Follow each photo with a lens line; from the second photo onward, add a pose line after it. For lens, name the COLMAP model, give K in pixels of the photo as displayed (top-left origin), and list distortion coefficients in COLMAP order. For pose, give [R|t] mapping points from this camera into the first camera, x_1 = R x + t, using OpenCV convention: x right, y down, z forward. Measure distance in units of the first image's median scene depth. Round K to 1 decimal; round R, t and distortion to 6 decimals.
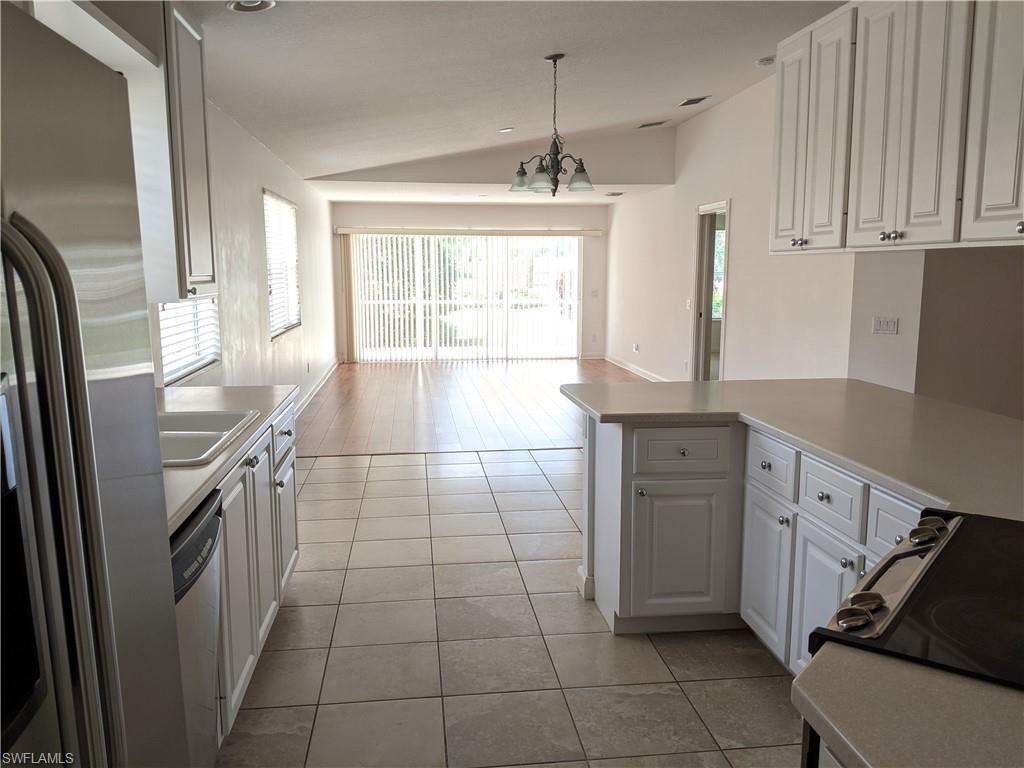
lens RADIAL K [[812.5, 0, 512.8], [0, 812.5, 385.6], [0, 0, 1]] dist [0.065558, 0.000559]
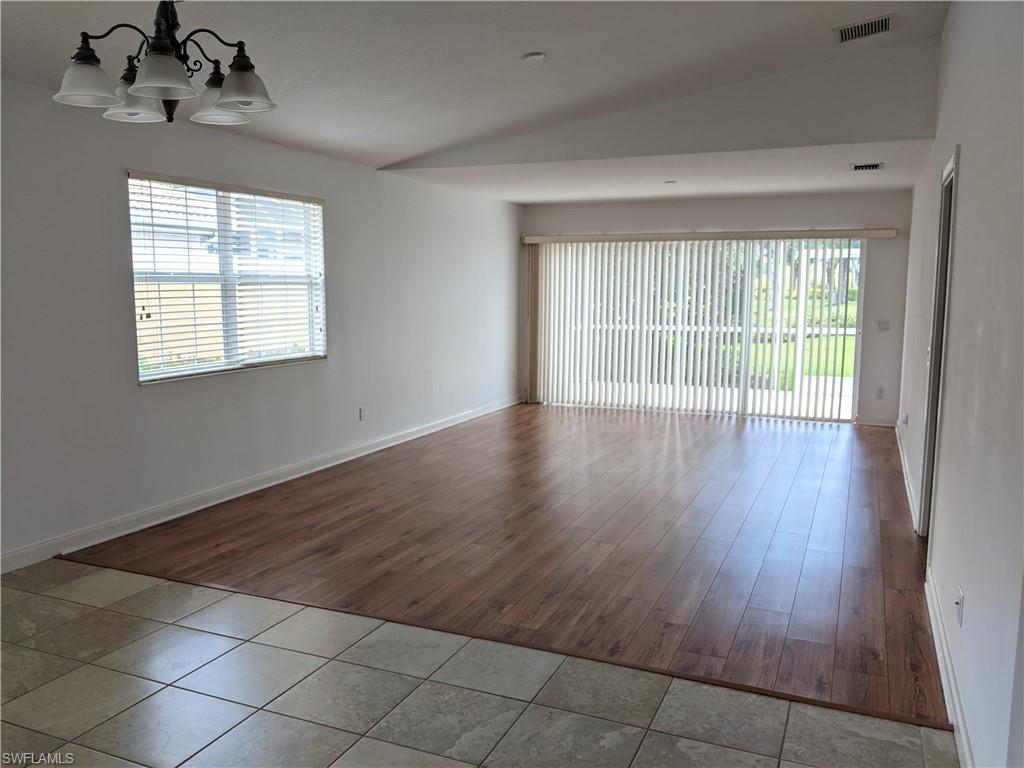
lens RADIAL K [[812.5, 0, 510.2], [0, 812.5, 386.5], [0, 0, 1]] dist [0.065558, 0.000559]
pose [[0.857635, 0.069795, -0.509501, 0.196178], [-0.081167, 0.996701, -0.000093, -0.042356], [0.507813, 0.041434, 0.860470, 0.297787]]
